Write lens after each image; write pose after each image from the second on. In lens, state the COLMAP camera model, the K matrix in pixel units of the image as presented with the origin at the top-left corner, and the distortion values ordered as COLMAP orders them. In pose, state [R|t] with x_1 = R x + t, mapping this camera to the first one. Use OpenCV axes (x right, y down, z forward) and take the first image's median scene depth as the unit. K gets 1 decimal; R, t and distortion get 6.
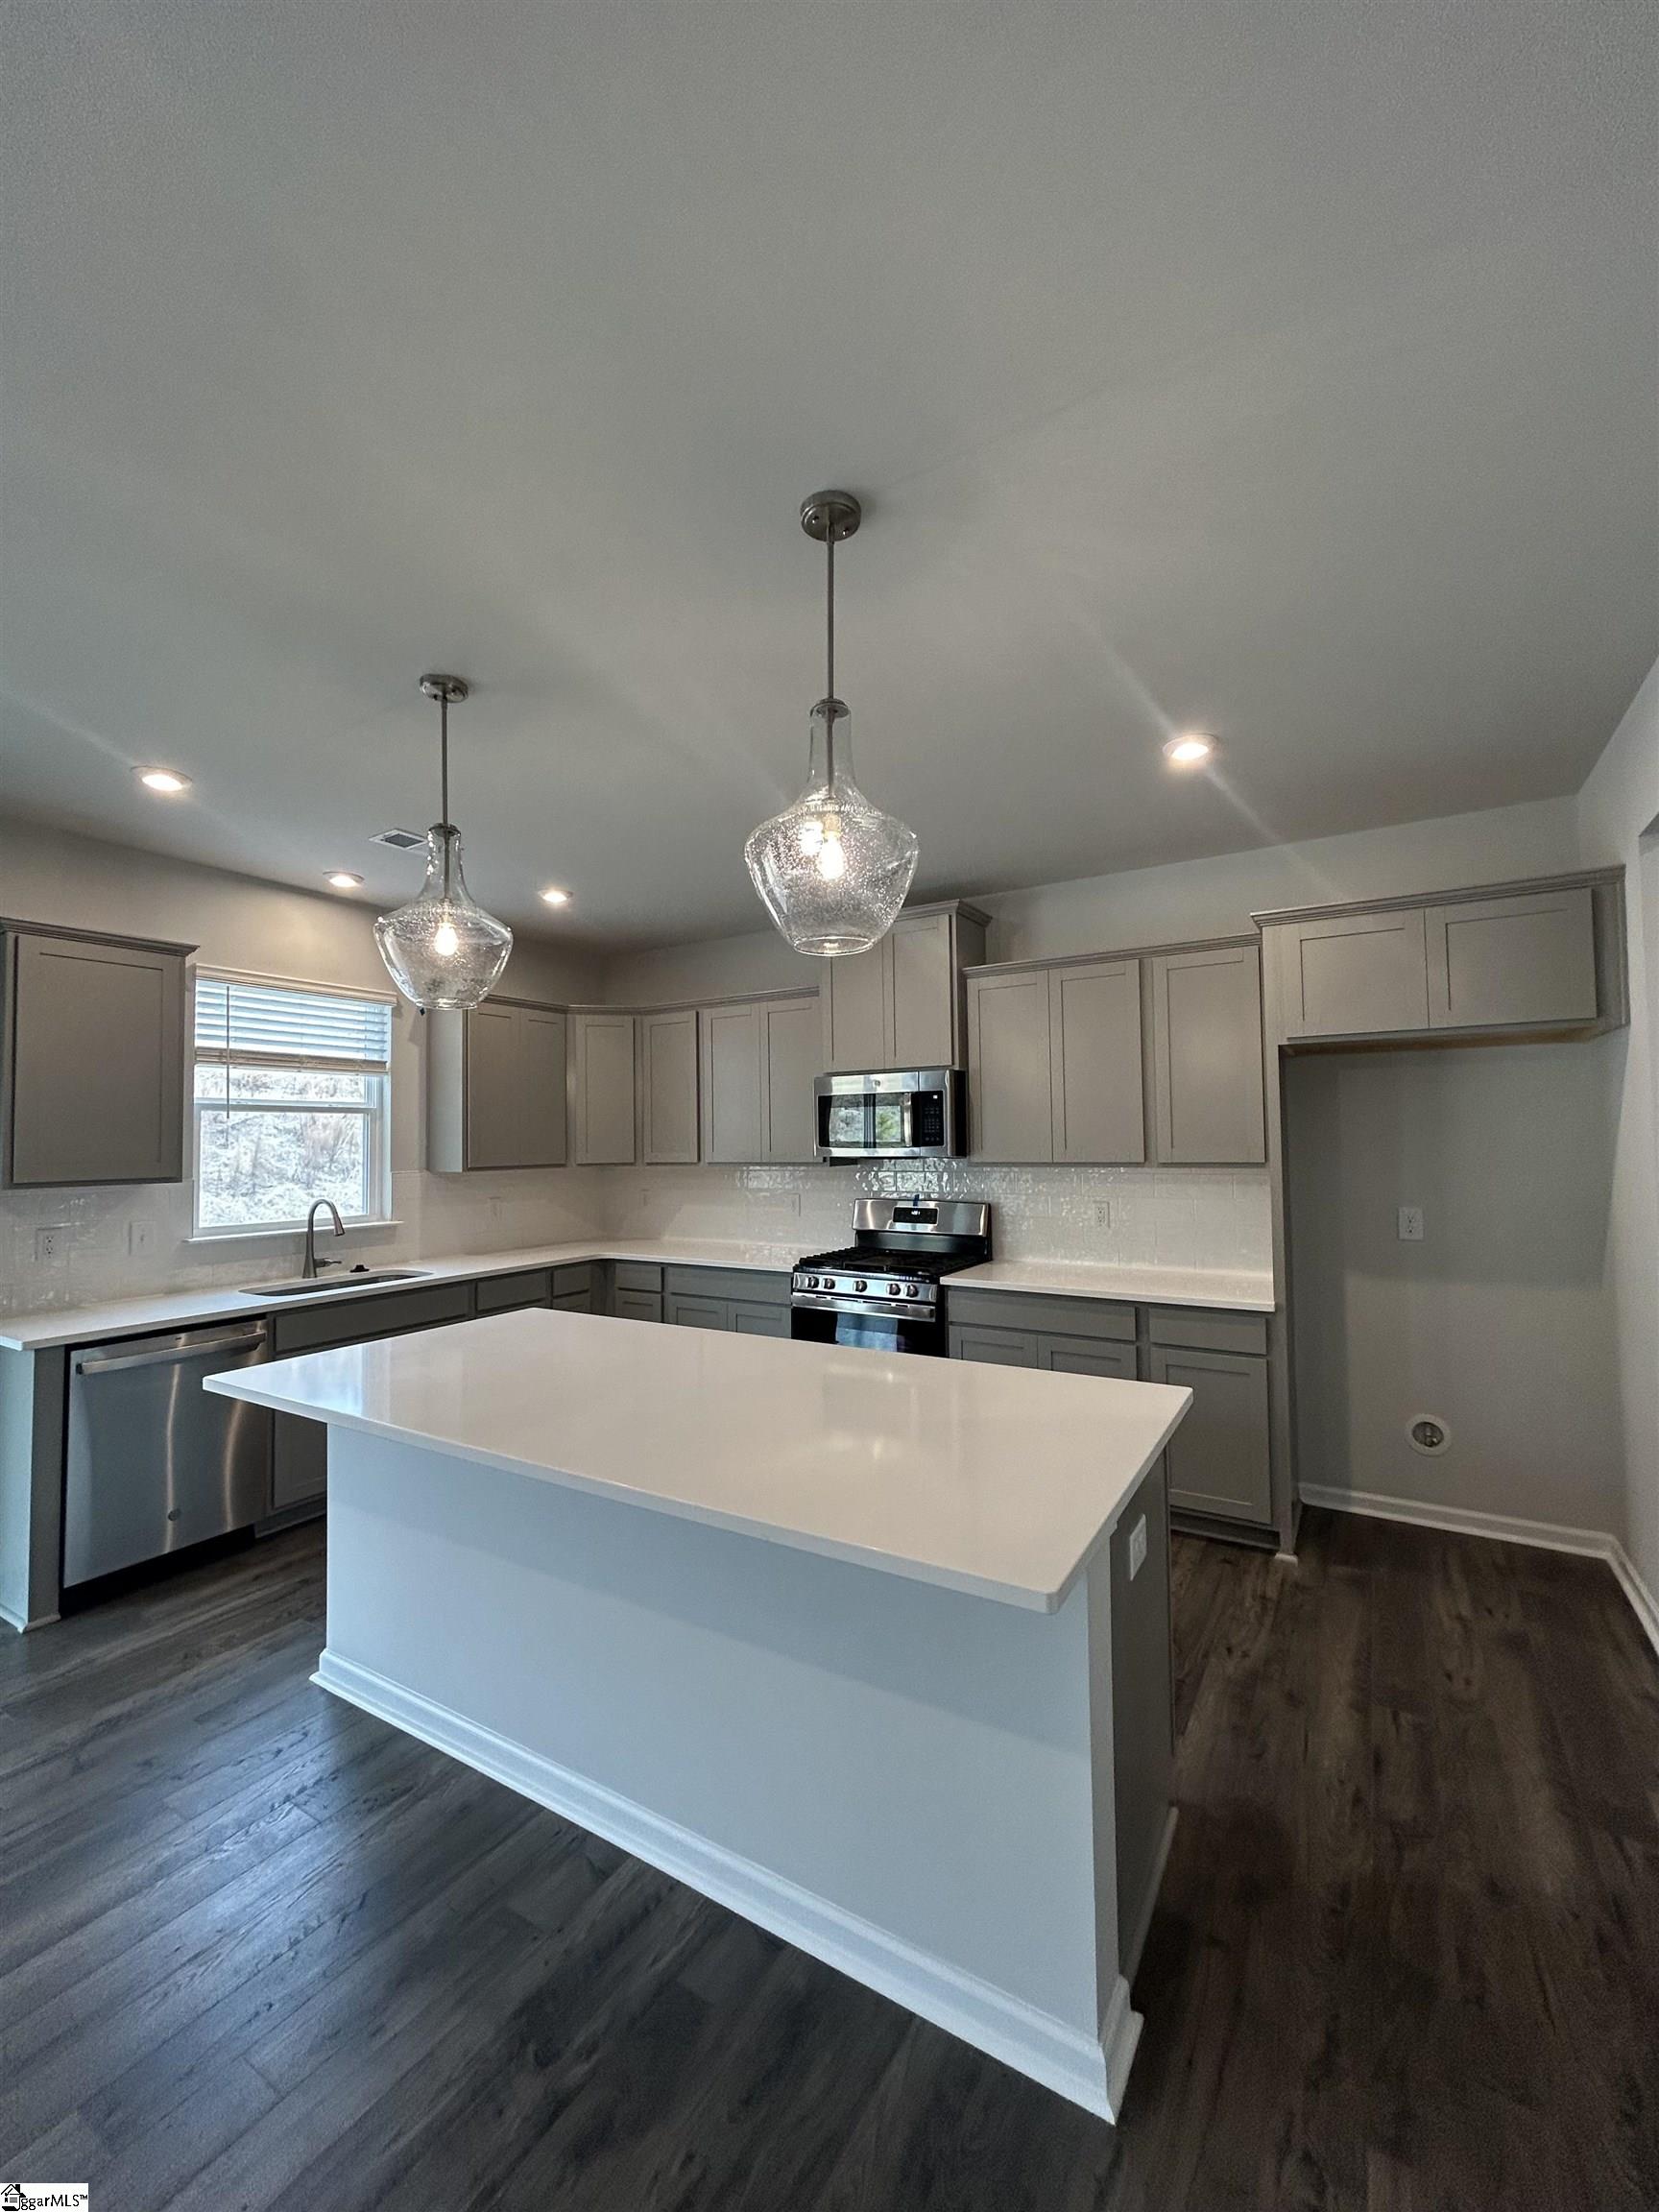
lens RADIAL K [[883.5, 0, 833.5], [0, 883.5, 1107.7], [0, 0, 1]] dist [0.000701, -0.000134]
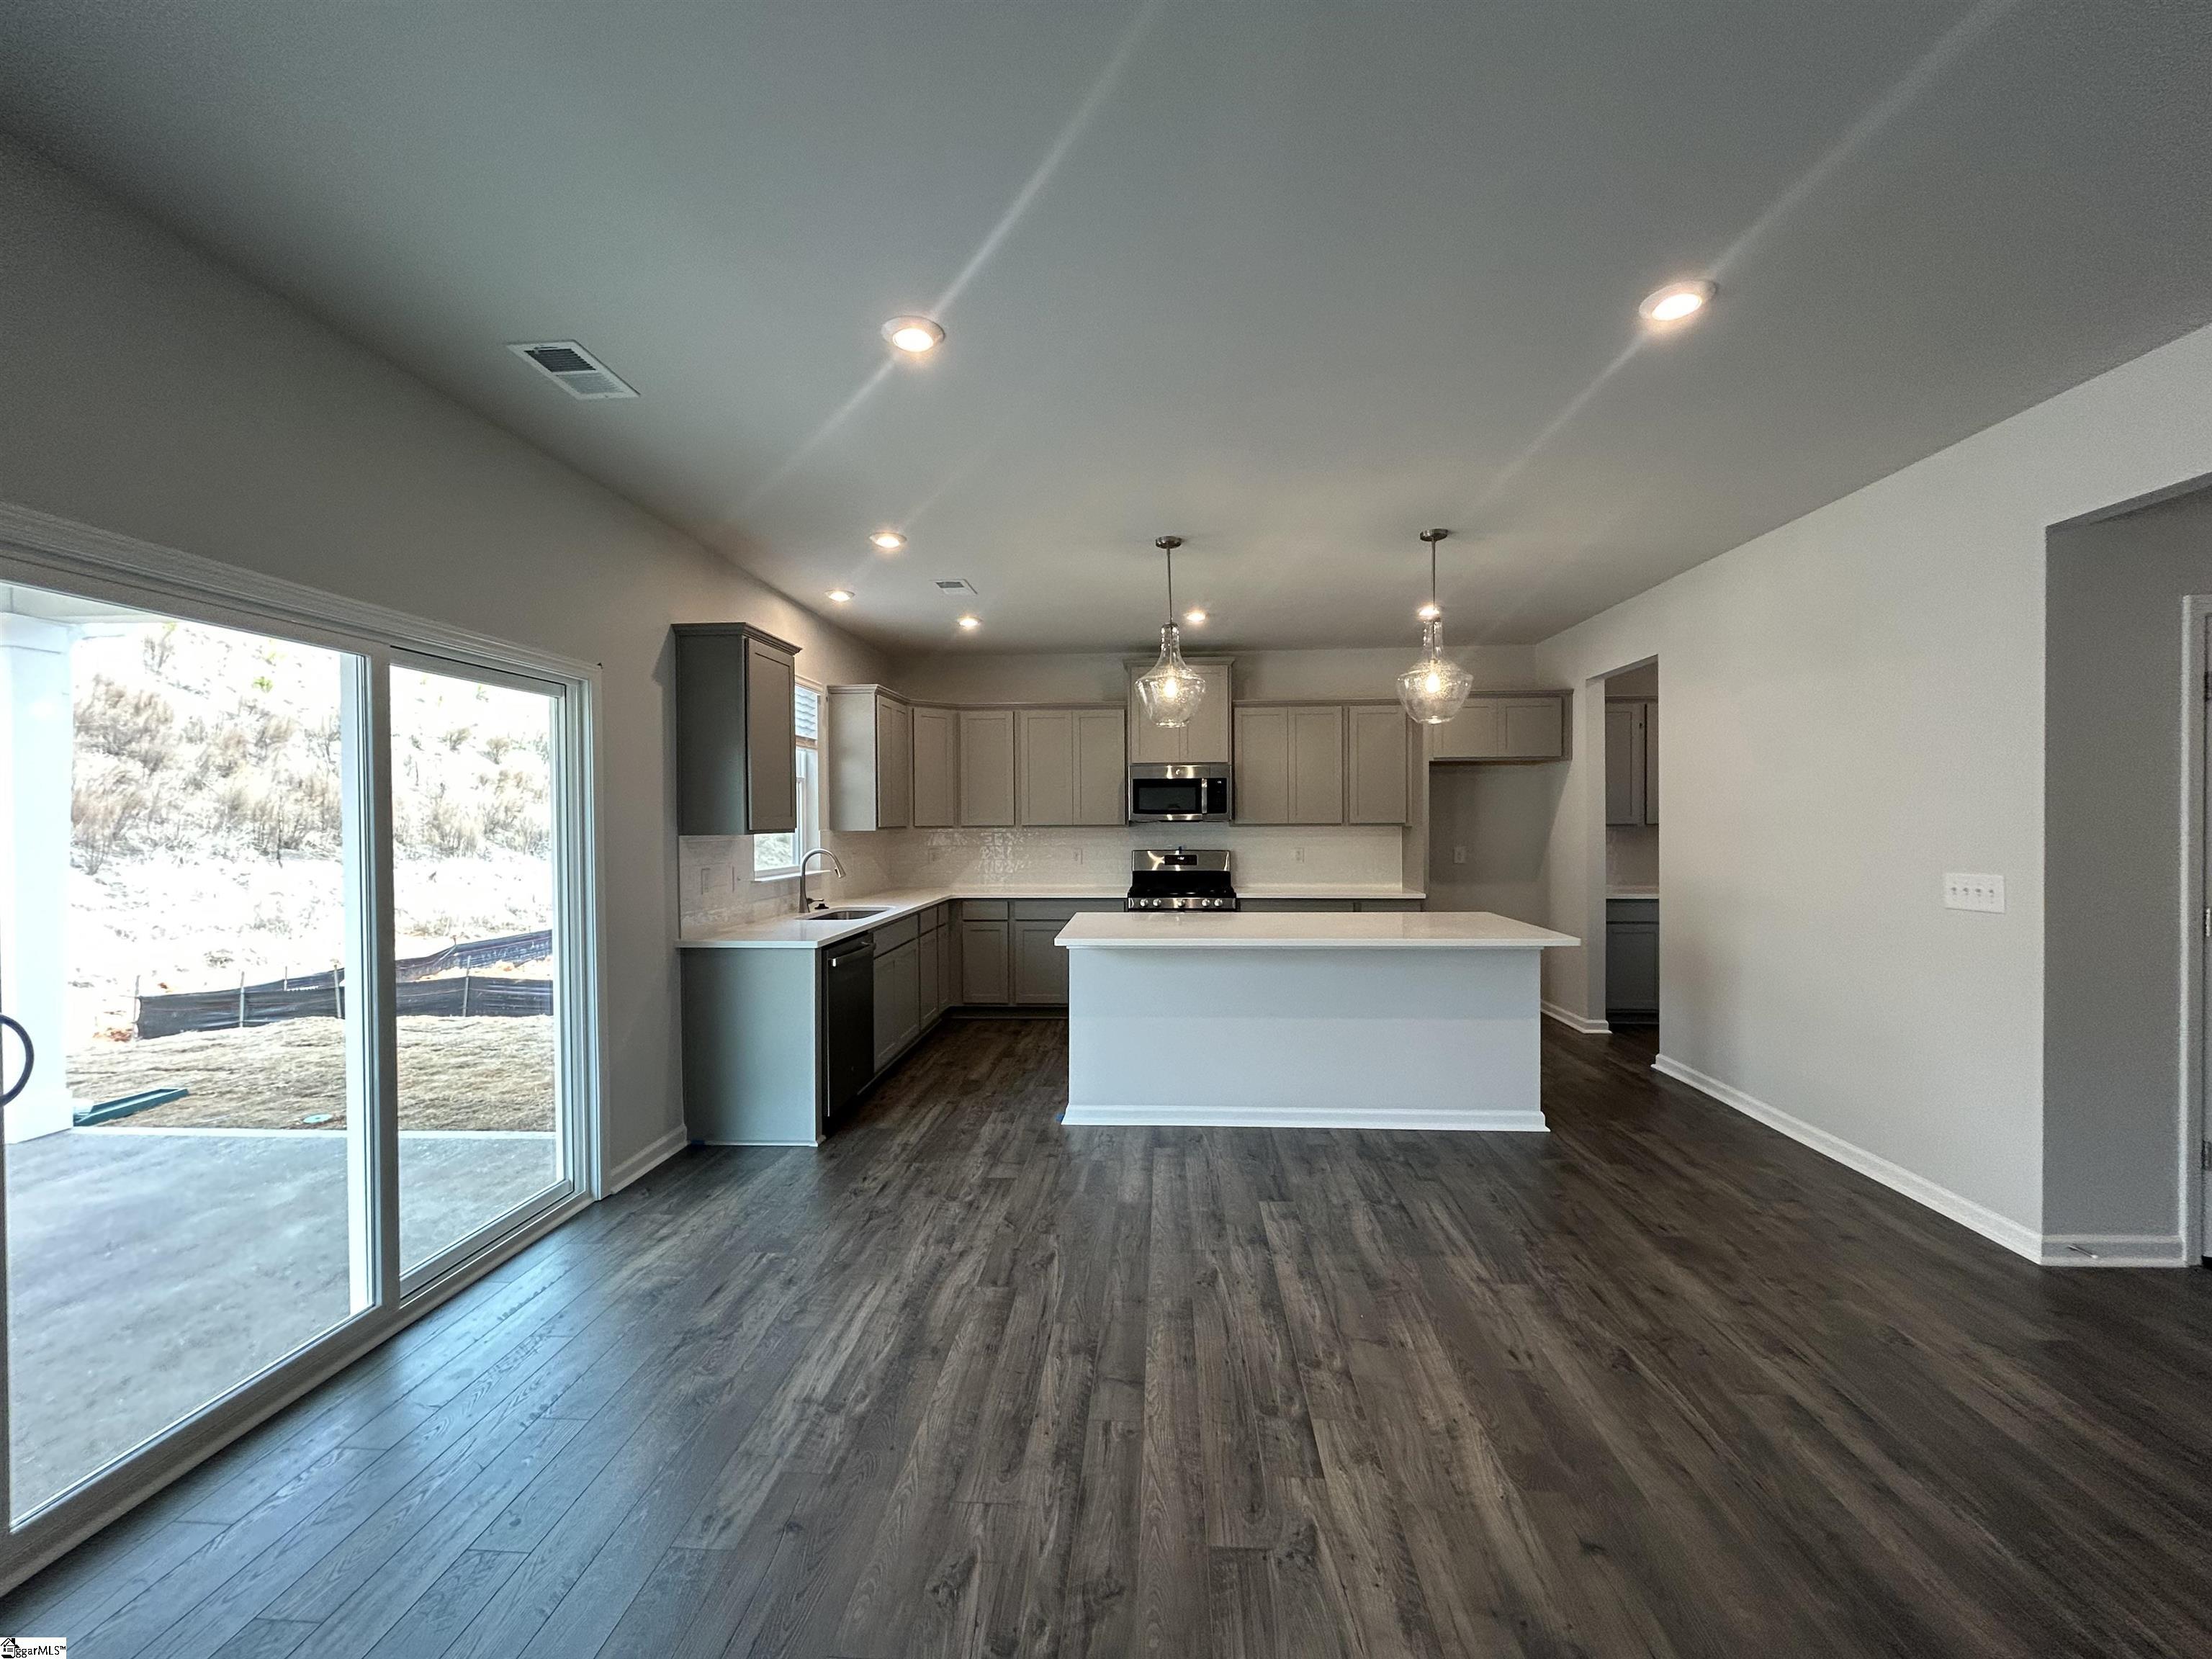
lens RADIAL K [[879.7, 0, 1106.0], [0, 879.7, 829.5], [0, 0, 1]] dist [-0.000358, 0.000006]
pose [[0.886109, 0.003127, 0.463467, -0.920460], [-0.024122, 0.998933, 0.039379, 0.017892], [-0.462850, -0.046074, 0.885239, -0.342744]]
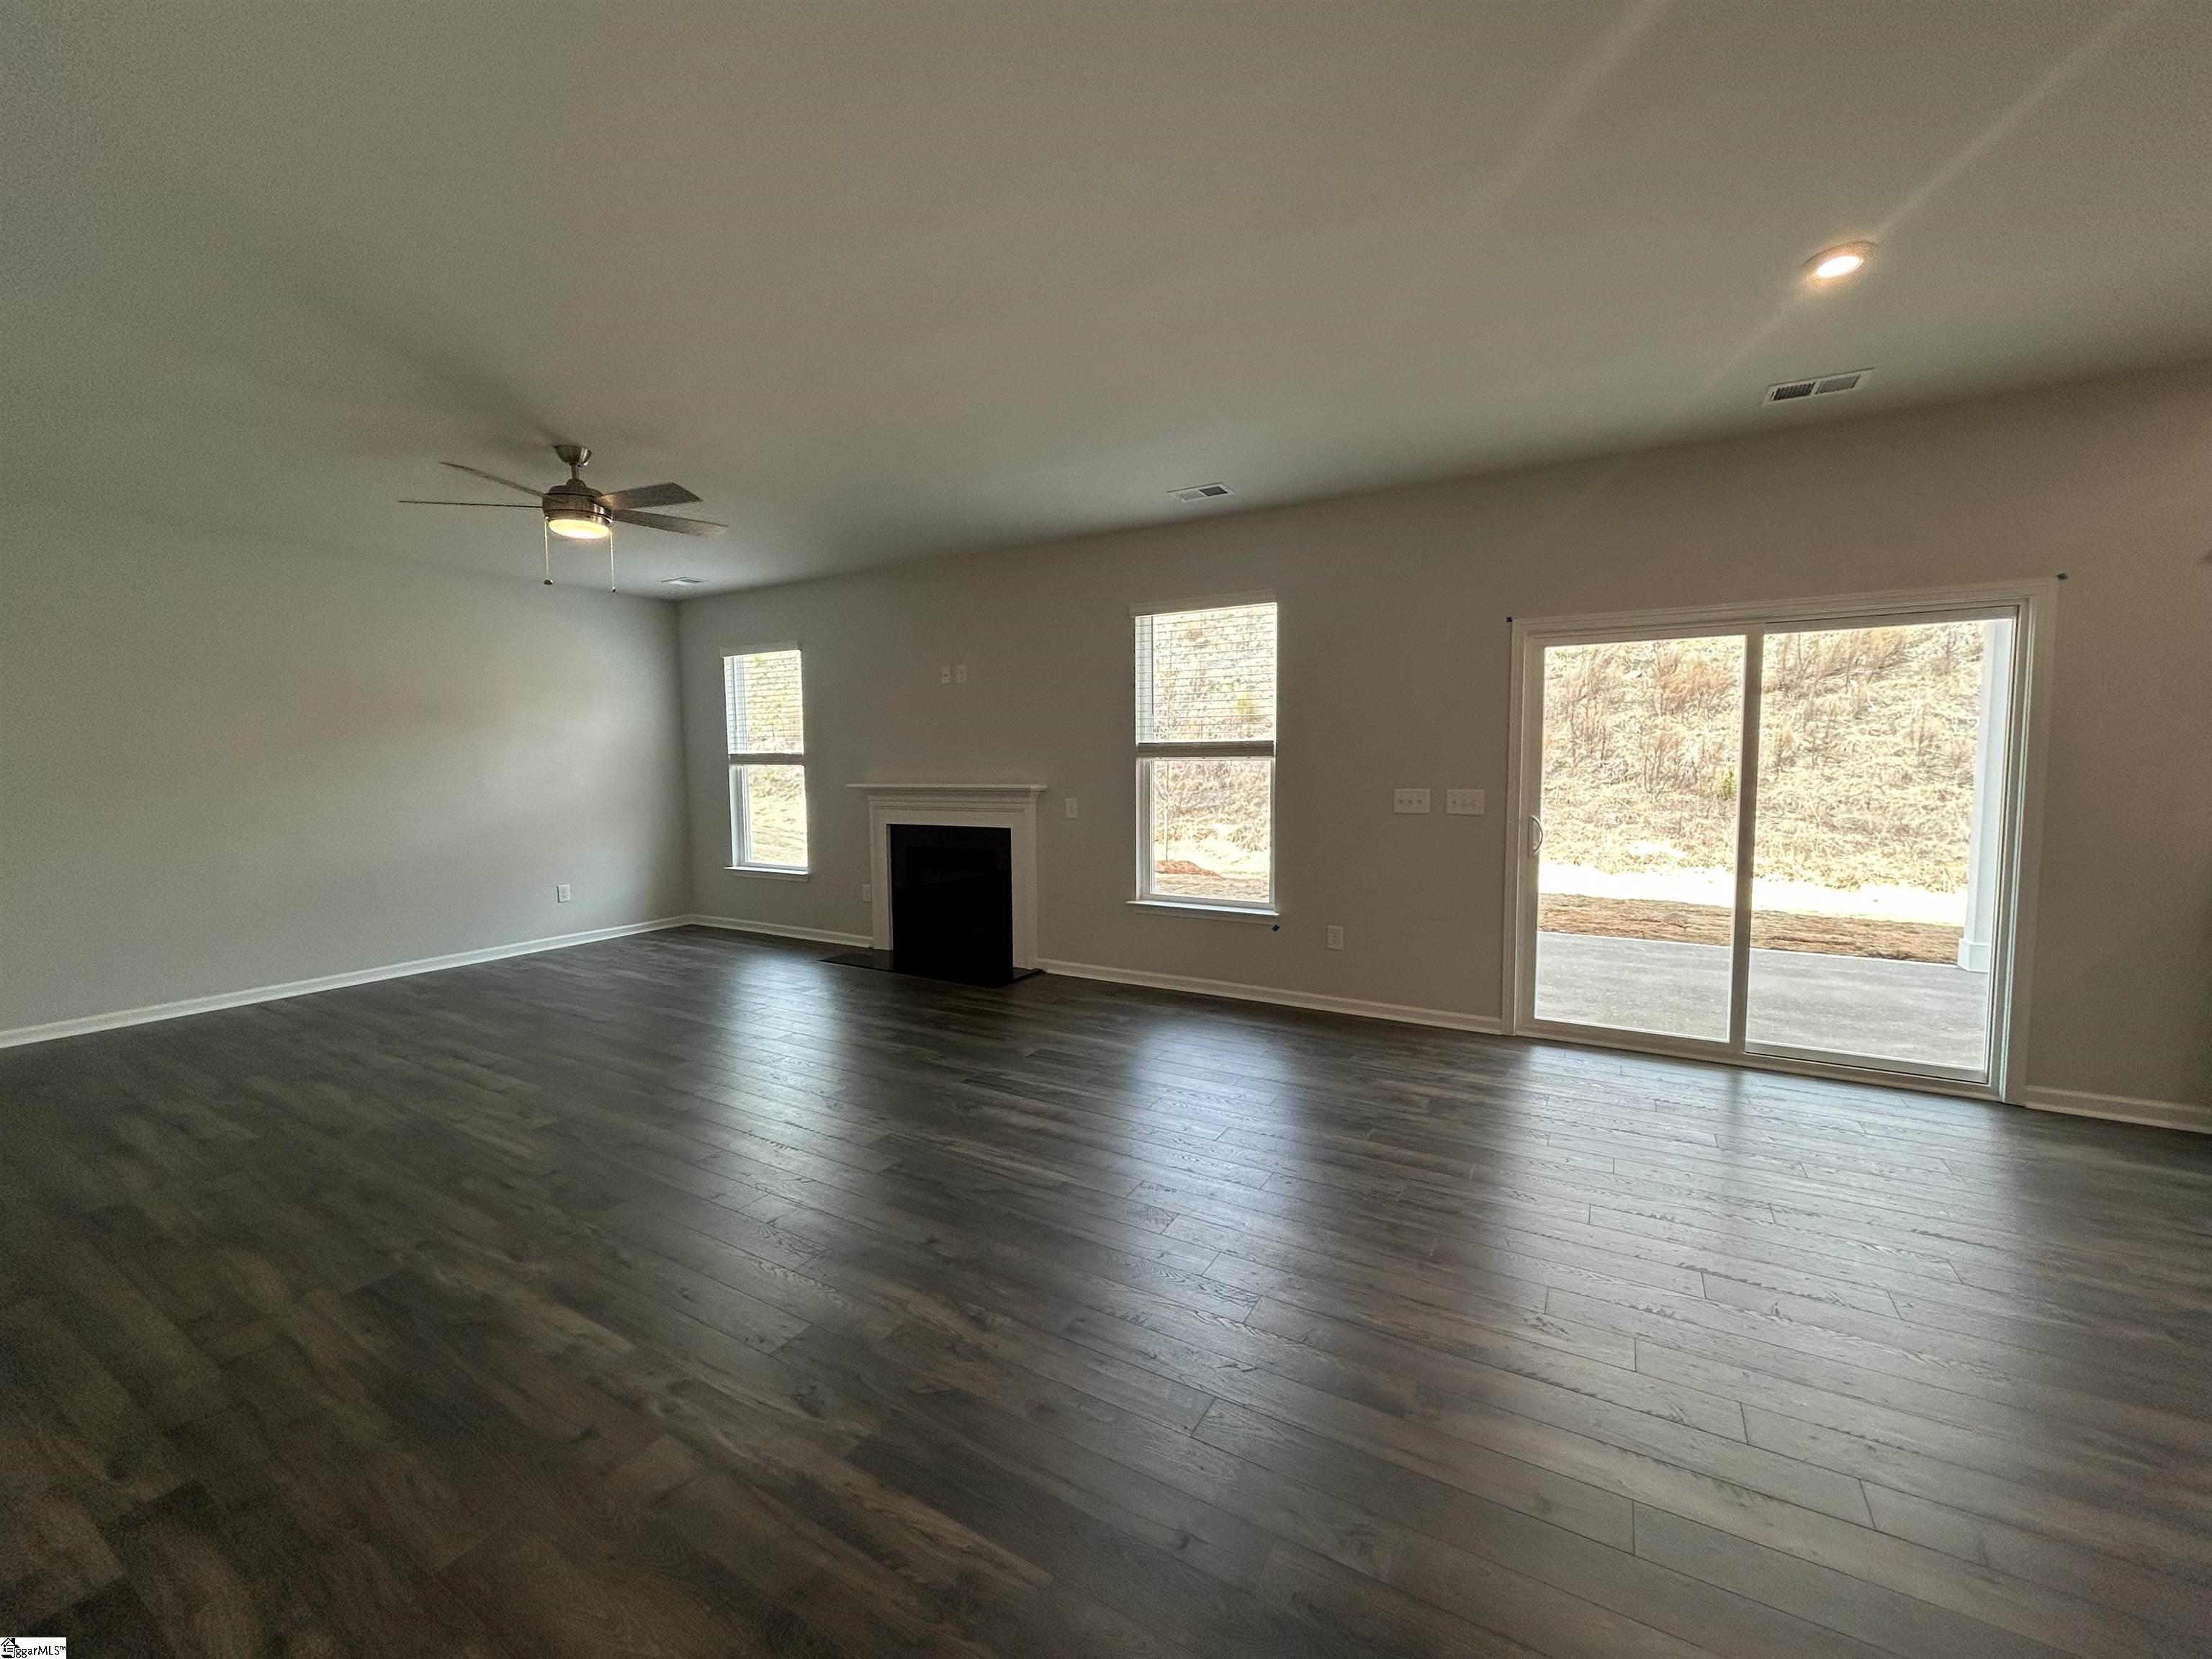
lens RADIAL K [[889.1, 0, 1108.7], [0, 889.1, 827.0], [0, 0, 1]] dist [0.000869, 0.000094]
pose [[0.023855, 0.088192, -0.995818, -0.014960], [0.047634, 0.994870, 0.089249, 0.023154], [0.998580, -0.049564, 0.019532, -0.274092]]
